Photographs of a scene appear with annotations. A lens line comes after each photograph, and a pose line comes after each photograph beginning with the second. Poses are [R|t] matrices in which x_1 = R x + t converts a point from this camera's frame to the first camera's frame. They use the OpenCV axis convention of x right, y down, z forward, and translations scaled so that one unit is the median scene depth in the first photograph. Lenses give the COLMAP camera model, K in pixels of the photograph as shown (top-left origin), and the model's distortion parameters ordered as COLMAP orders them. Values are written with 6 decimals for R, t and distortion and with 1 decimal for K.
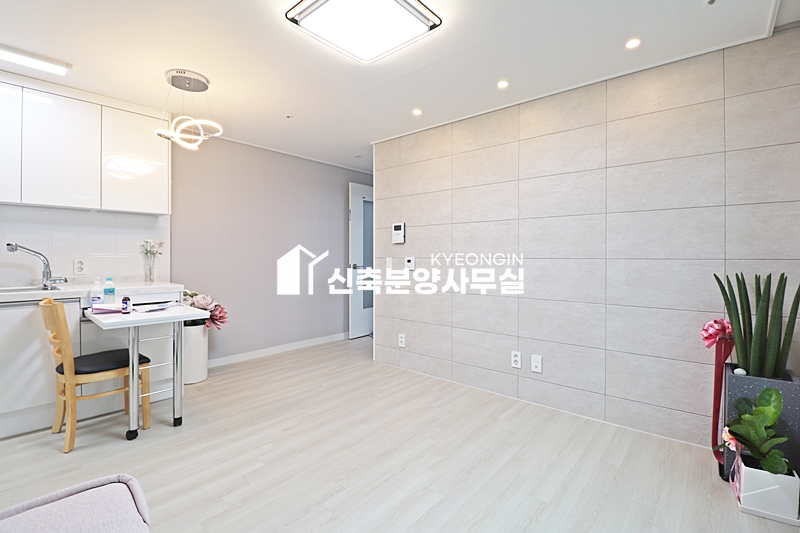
lens RADIAL K [[366.6, 0, 398.2], [0, 366.6, 260.3], [0, 0, 1]] dist [0.000406, -0.012126]
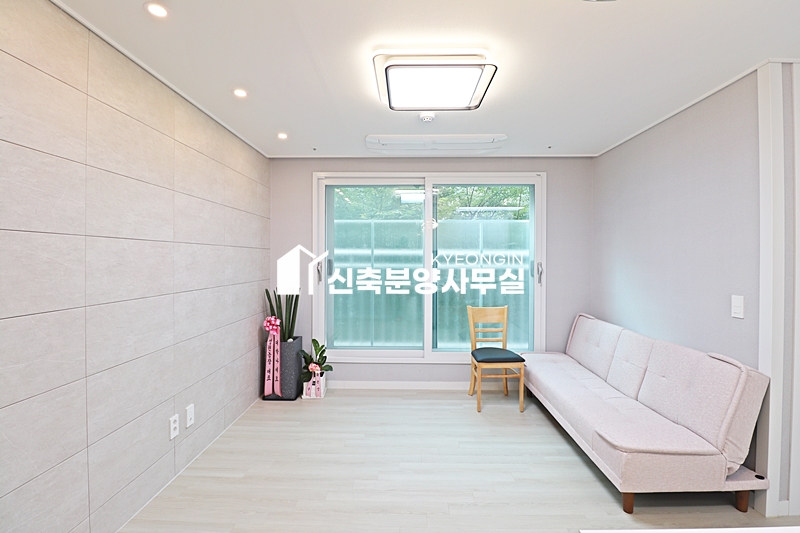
lens RADIAL K [[370.0, 0, 401.1], [0, 370.0, 259.4], [0, 0, 1]] dist [-0.000822, -0.012739]
pose [[-0.645021, -0.005580, 0.764145, -0.588971], [0.001950, 0.999958, 0.008948, -0.085466], [-0.764162, 0.007262, -0.644983, 1.184570]]
